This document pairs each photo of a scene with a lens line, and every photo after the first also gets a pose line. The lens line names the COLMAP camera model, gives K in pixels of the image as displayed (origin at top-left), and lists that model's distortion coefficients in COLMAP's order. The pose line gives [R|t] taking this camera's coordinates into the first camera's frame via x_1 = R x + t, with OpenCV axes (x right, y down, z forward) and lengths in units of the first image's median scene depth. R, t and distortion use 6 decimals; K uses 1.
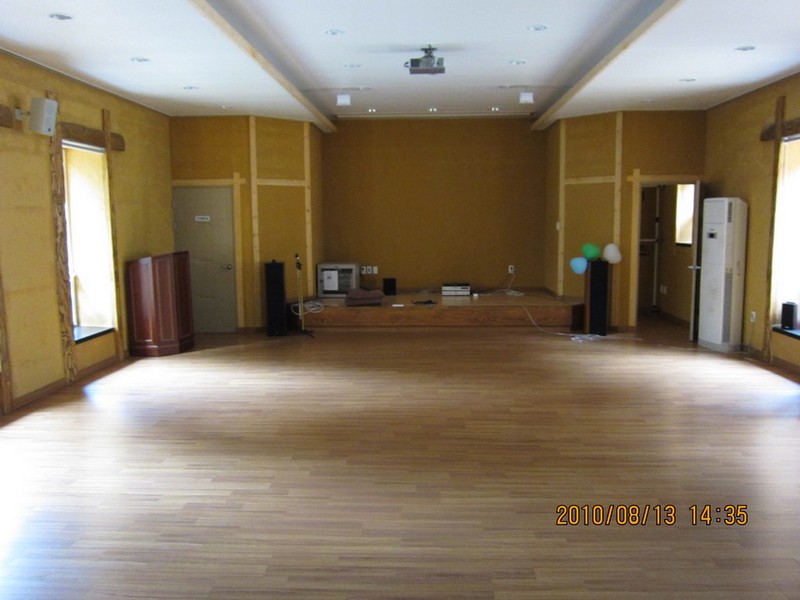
lens RADIAL K [[666.7, 0, 398.7], [0, 666.7, 296.6], [0, 0, 1]] dist [-0.058129, 0.027213]
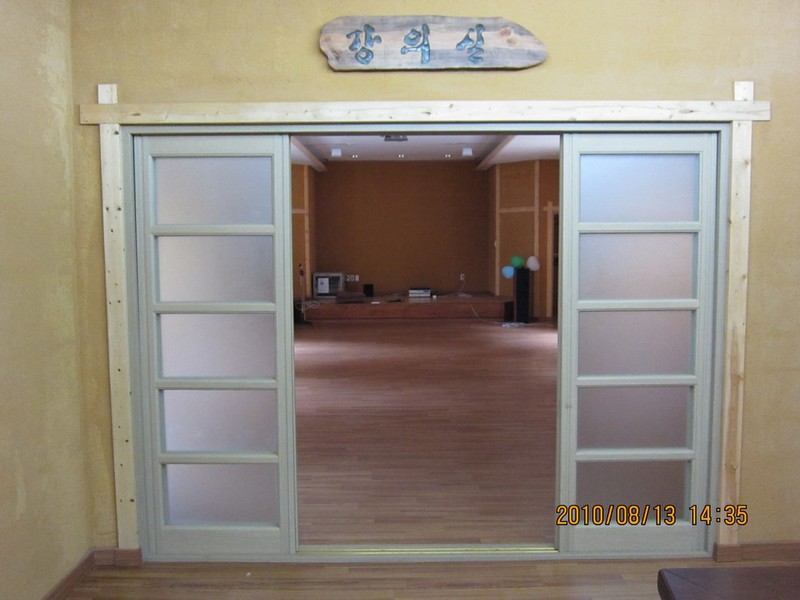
lens RADIAL K [[666.7, 0, 400.0], [0, 666.7, 303.0], [0, 0, 1]] dist [-0.058129, 0.027213]
pose [[0.999049, -0.004260, 0.043382, -0.009791], [0.005106, 0.999799, -0.019411, 0.038736], [-0.043291, 0.019614, 0.998870, -0.330051]]
